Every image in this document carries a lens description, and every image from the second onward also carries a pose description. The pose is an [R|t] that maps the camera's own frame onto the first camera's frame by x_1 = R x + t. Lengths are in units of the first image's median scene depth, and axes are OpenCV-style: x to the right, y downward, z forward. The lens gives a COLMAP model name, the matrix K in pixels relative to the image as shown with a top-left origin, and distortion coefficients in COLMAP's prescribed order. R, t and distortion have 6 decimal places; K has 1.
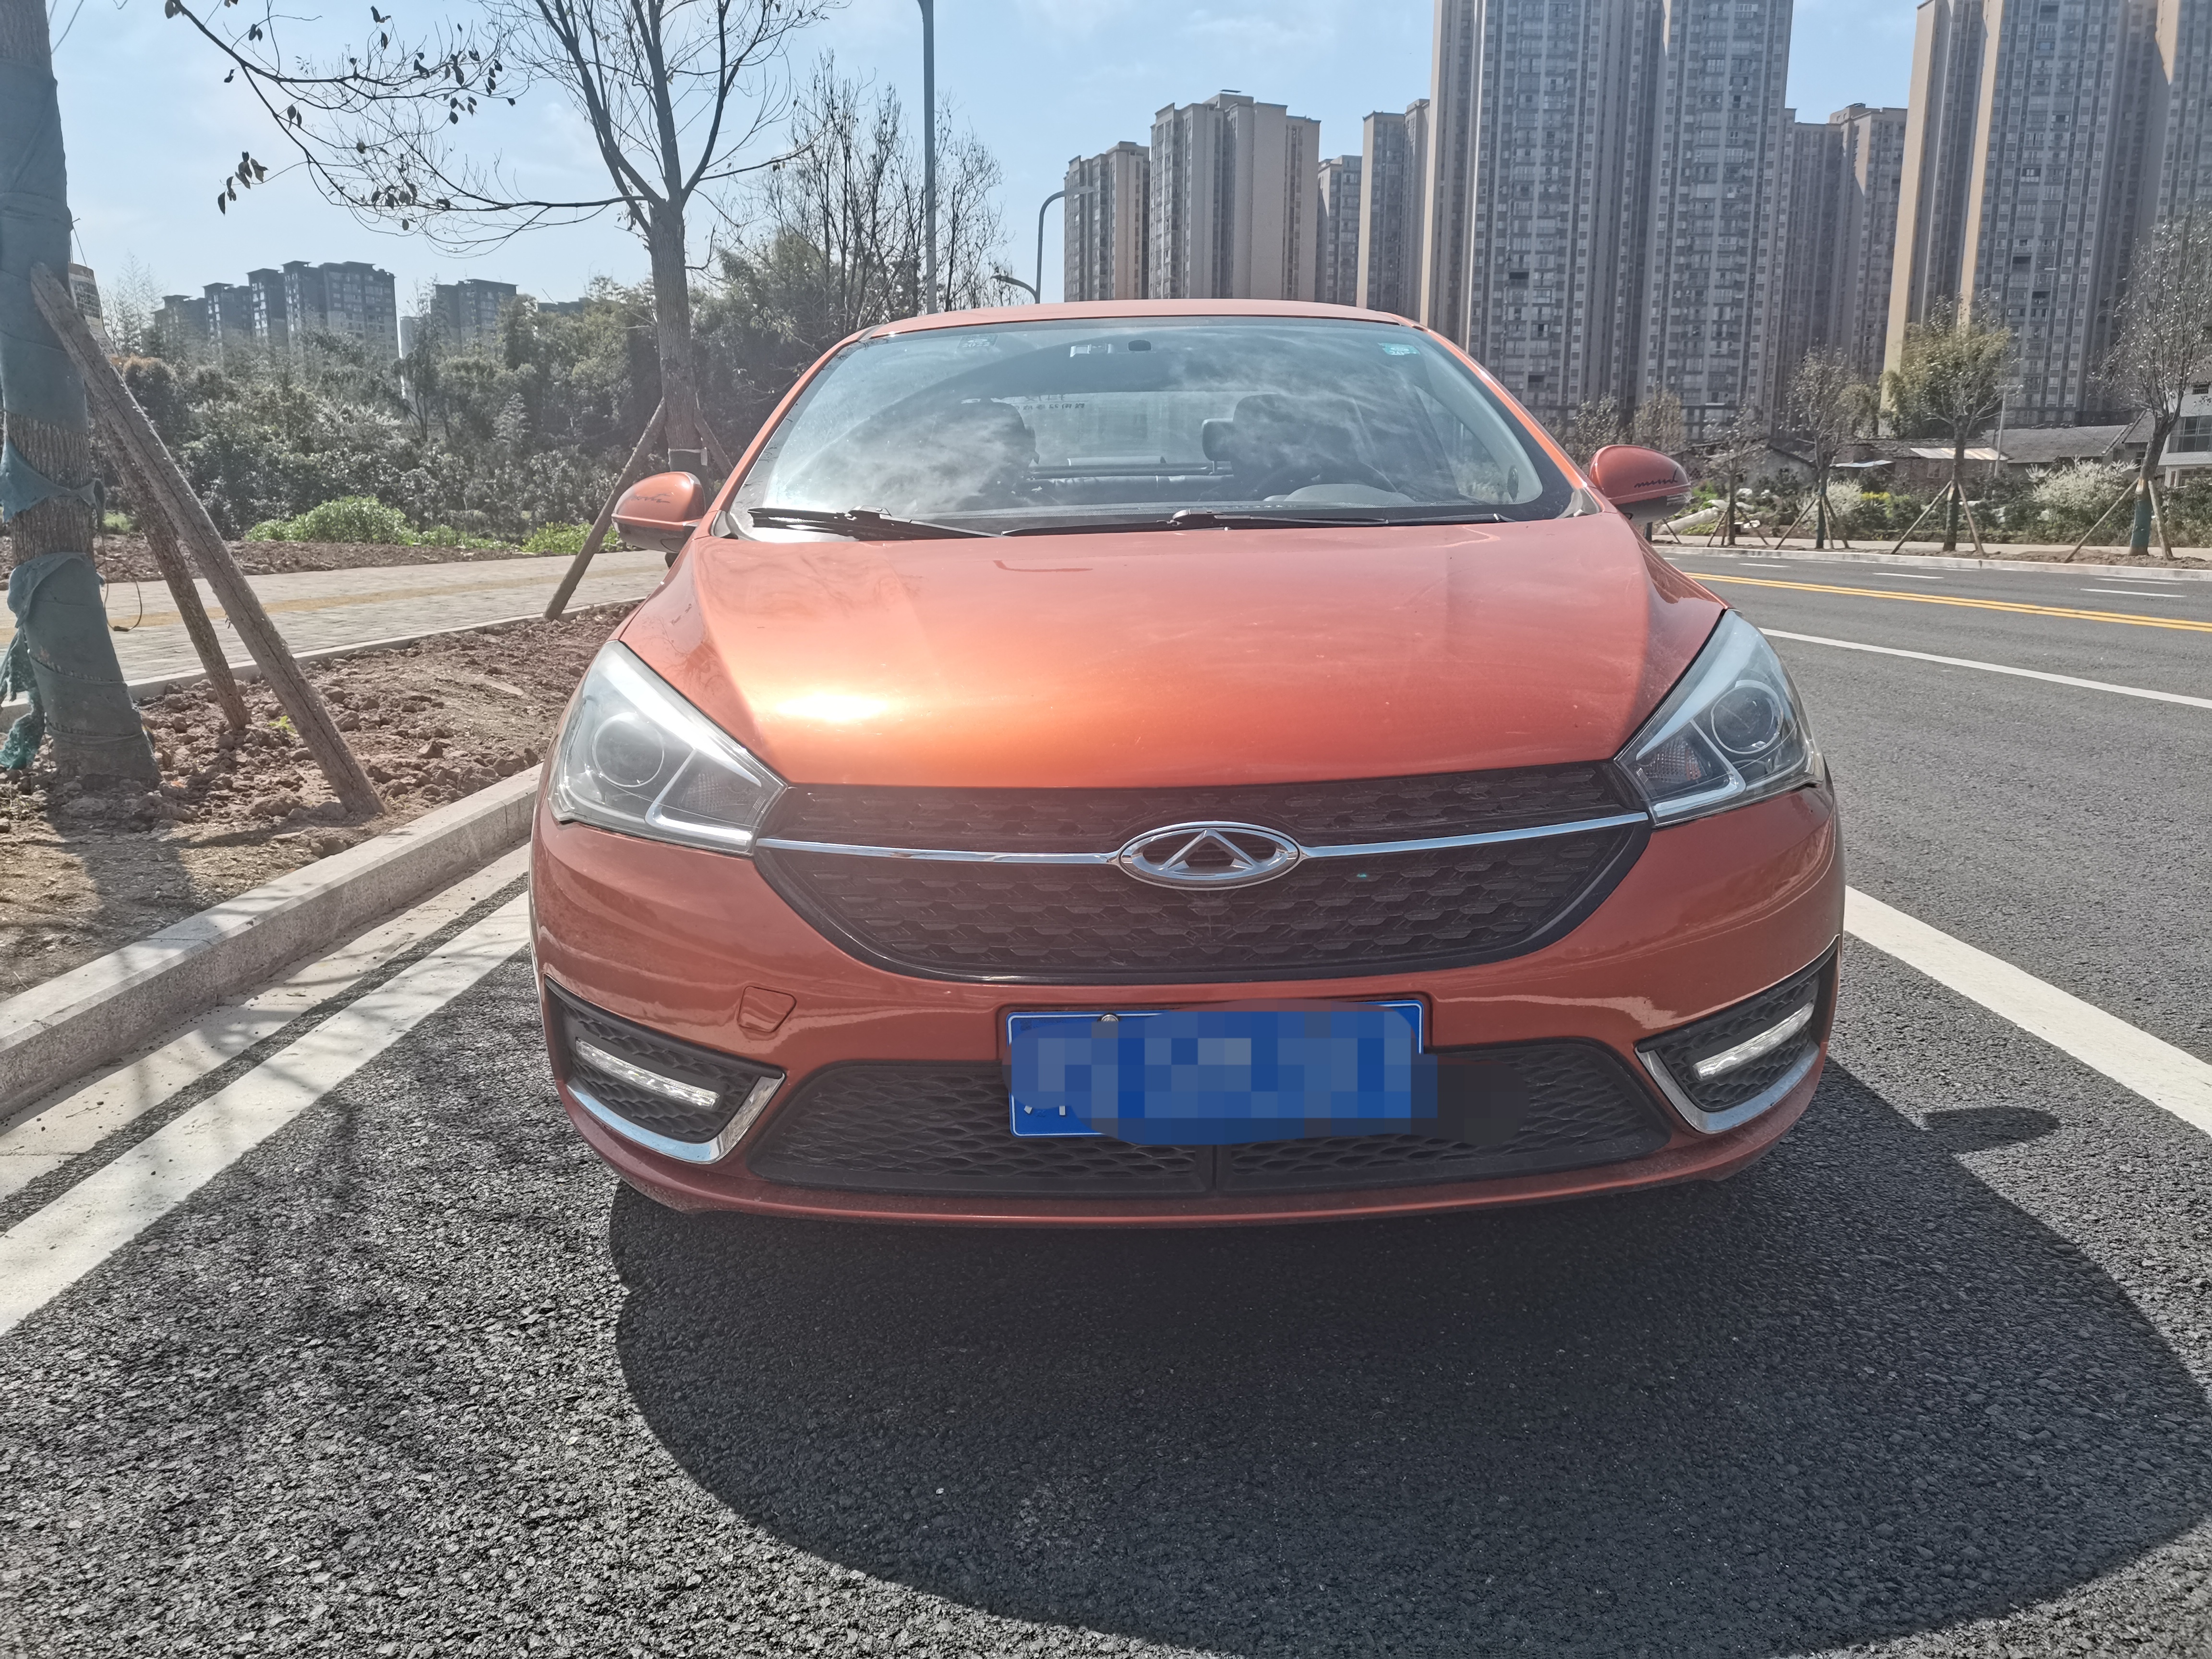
lens RADIAL K [[1681.7, 0, 1091.7], [0, 1681.7, 788.2], [0, 0, 1]] dist [0.065321, -0.063964]
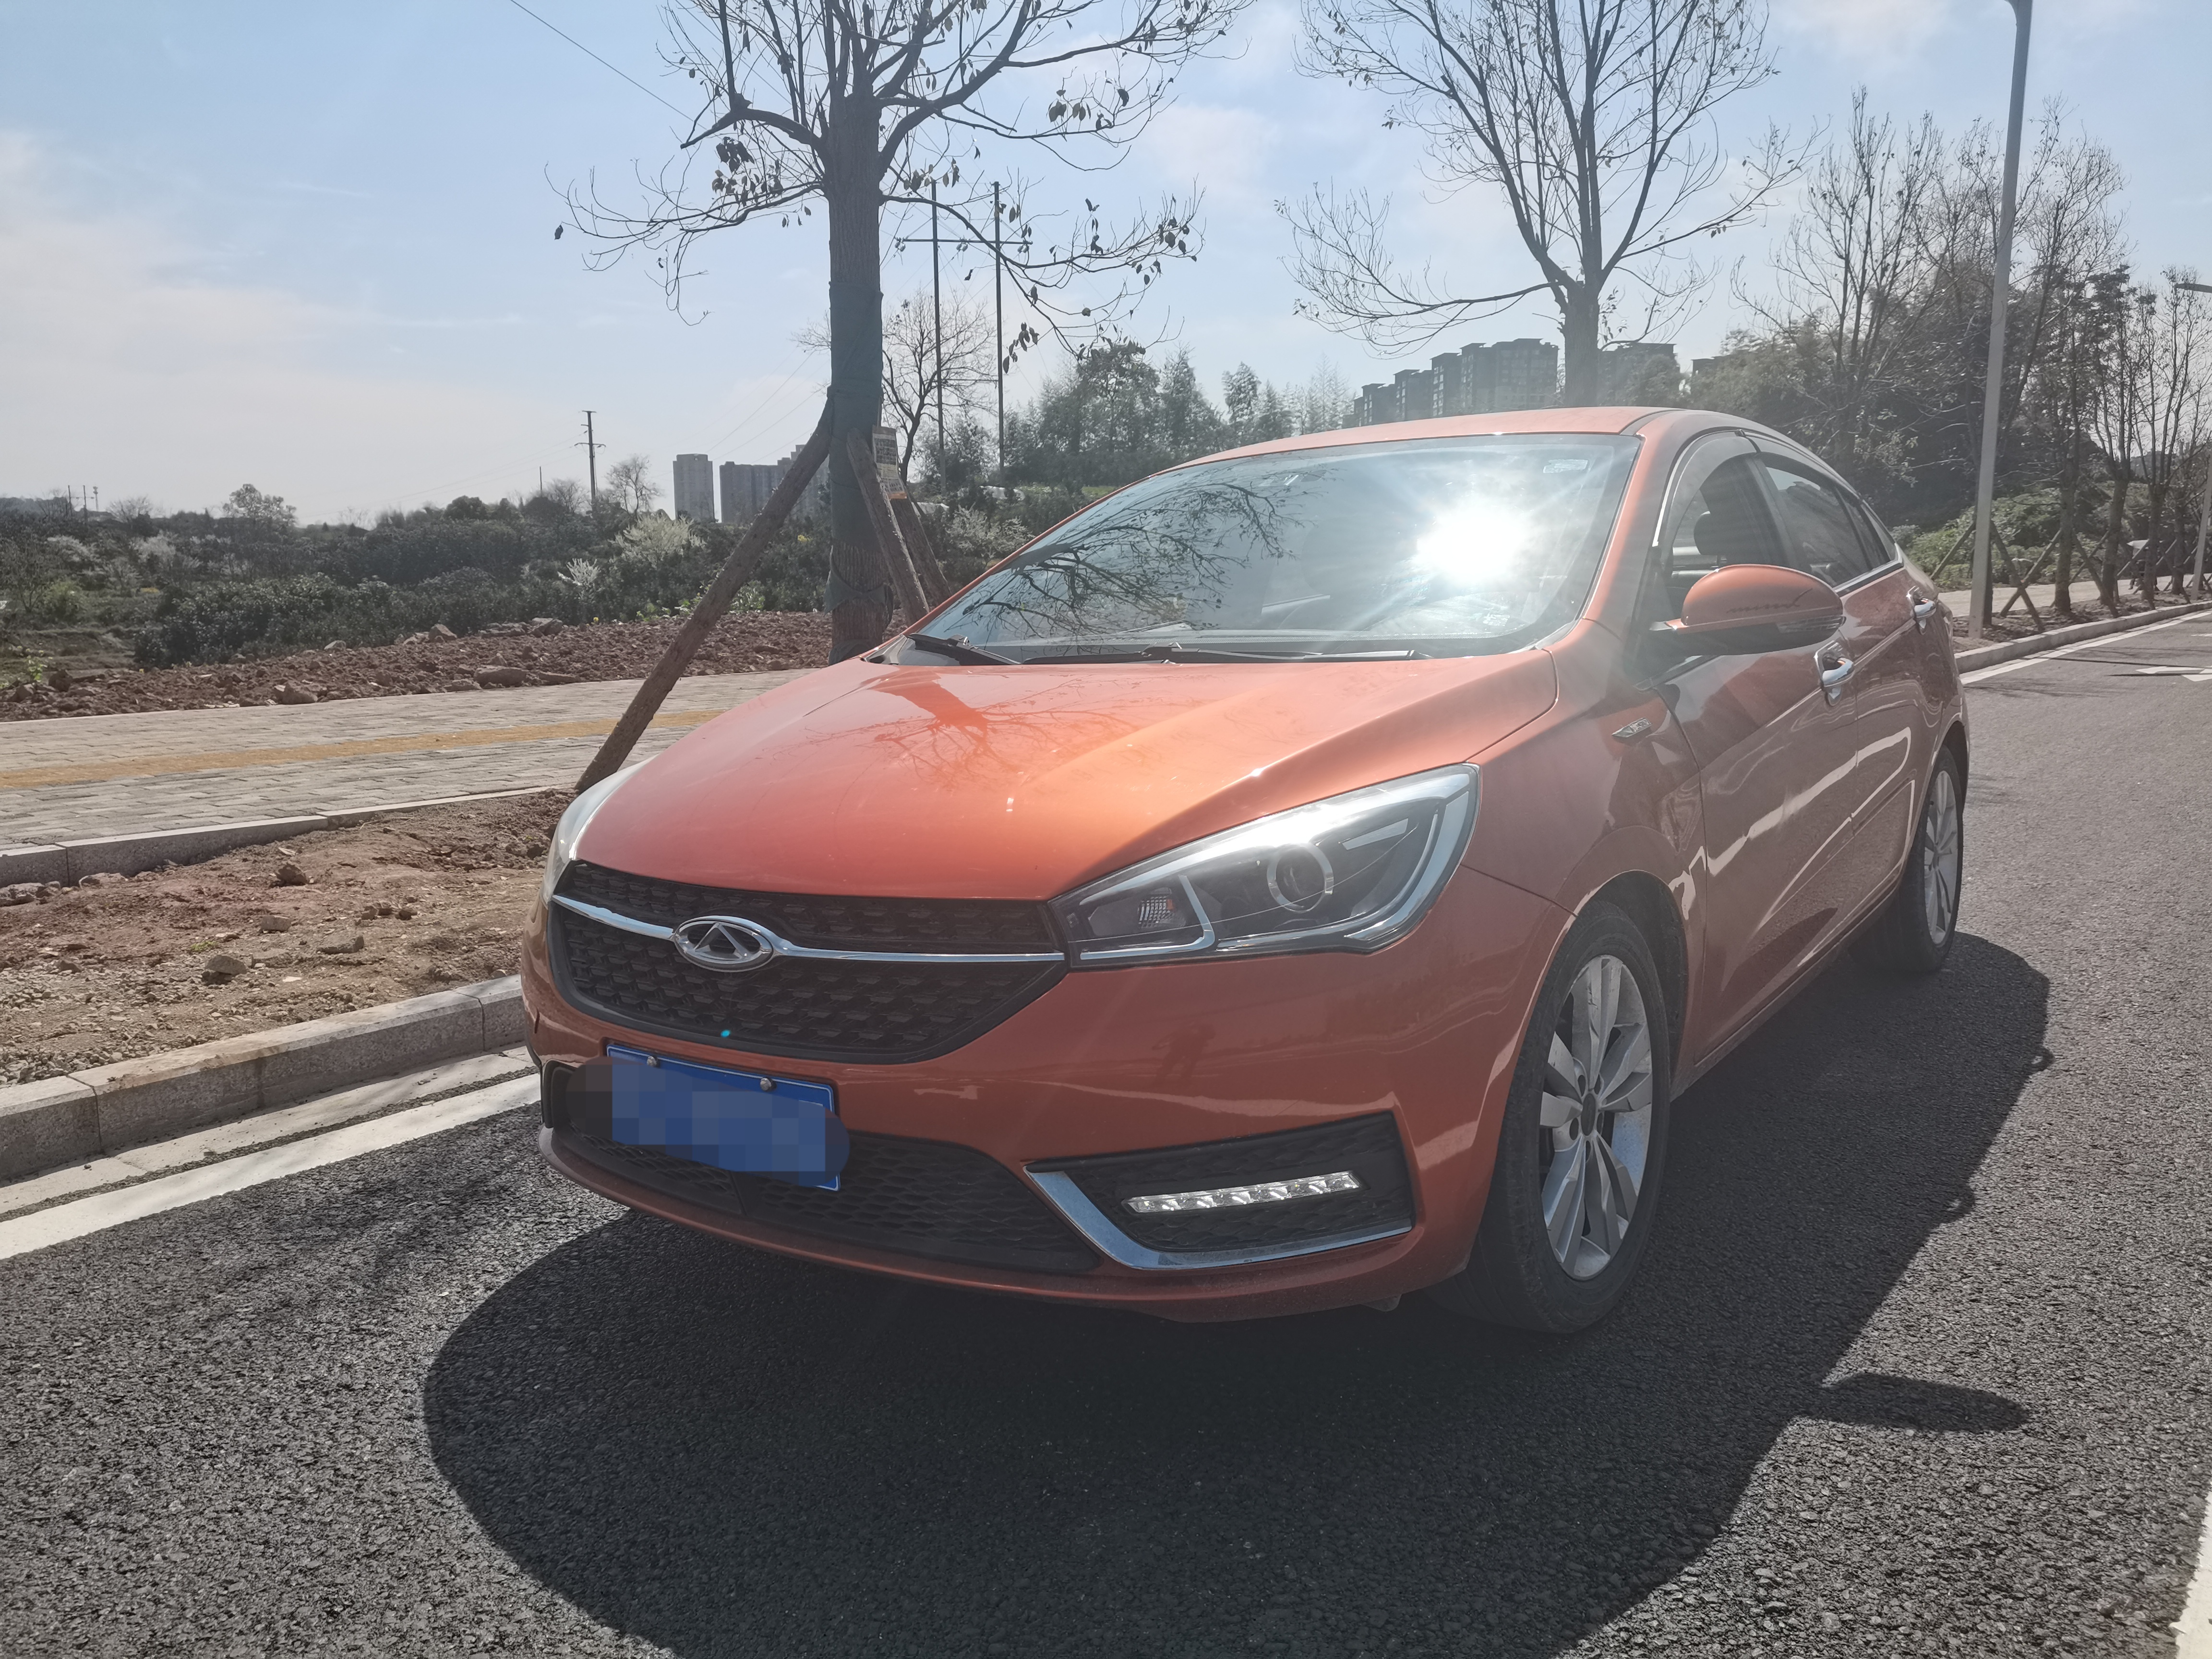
lens RADIAL K [[1687.9, 0, 1101.4], [0, 1687.9, 781.4], [0, 0, 1]] dist [0.065329, -0.090951]
pose [[0.805230, 0.060646, -0.589854, 0.310760], [-0.082357, 0.996553, -0.009968, -0.027381], [0.587216, 0.056606, 0.807449, 0.040772]]
